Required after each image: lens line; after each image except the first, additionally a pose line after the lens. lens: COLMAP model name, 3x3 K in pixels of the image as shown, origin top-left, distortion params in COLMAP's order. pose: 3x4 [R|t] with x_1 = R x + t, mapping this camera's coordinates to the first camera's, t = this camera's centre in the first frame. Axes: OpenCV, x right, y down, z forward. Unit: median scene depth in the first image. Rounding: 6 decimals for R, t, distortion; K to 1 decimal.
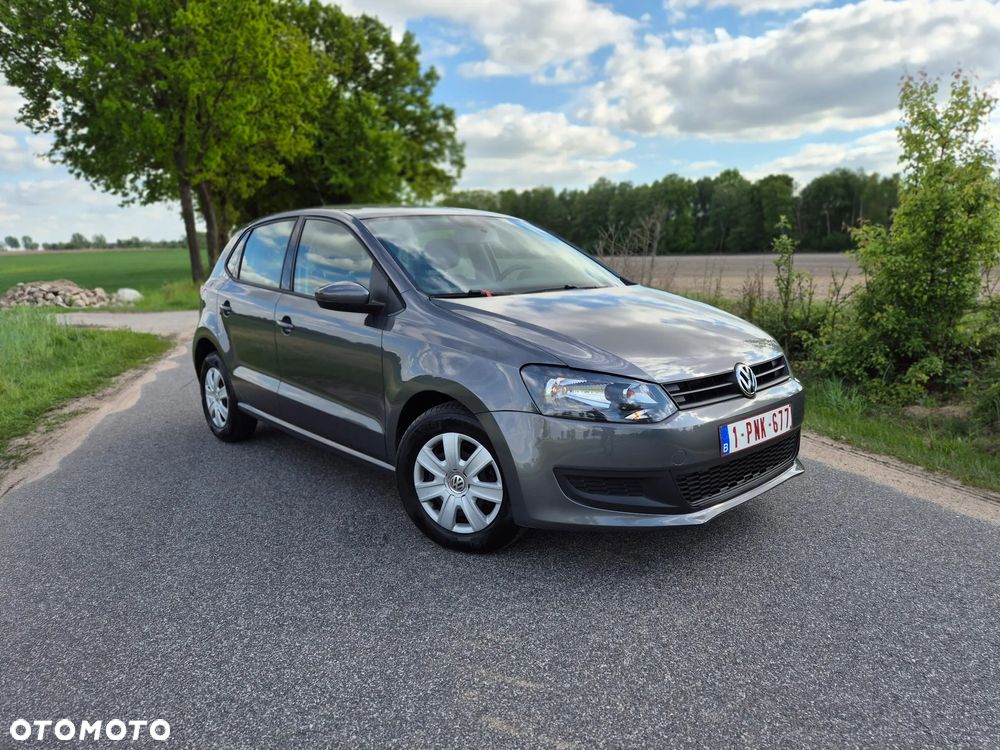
lens RADIAL K [[703.1, 0, 520.1], [0, 703.1, 379.6], [0, 0, 1]] dist [0.067703, -0.065412]
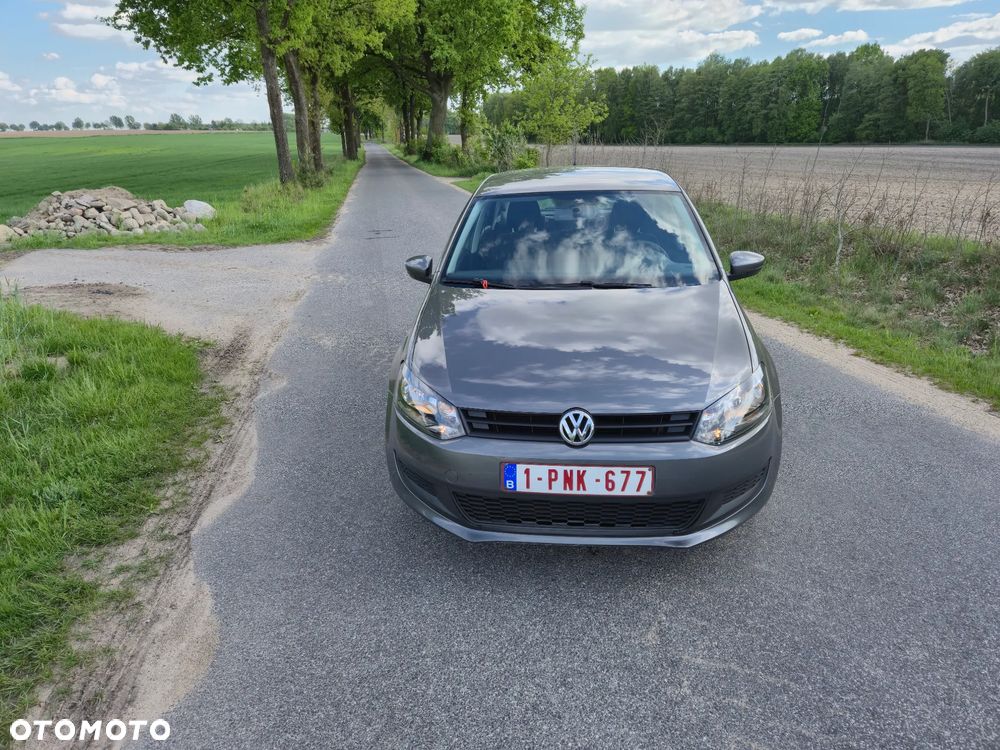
lens RADIAL K [[680.7, 0, 500.8], [0, 680.7, 365.9], [0, 0, 1]] dist [0.065414, -0.056736]
pose [[0.991142, 0.054359, -0.121169, -0.096402], [-0.036456, 0.988708, 0.145356, -0.050439], [0.127702, -0.139651, 0.981932, 0.215278]]
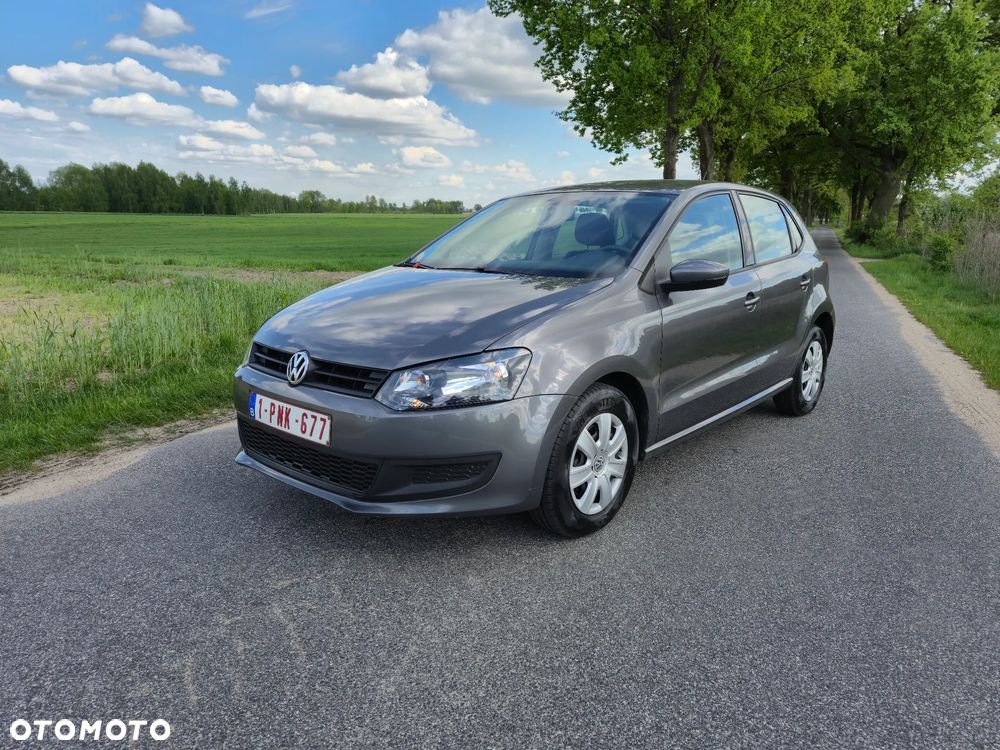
lens RADIAL K [[680.7, 0, 502.0], [0, 680.7, 378.5], [0, 0, 1]] dist [0.065414, -0.056736]
pose [[0.725538, 0.193009, -0.660562, -0.024022], [-0.161125, 0.980828, 0.109613, -0.043899], [0.669054, 0.026905, 0.742726, 0.248556]]
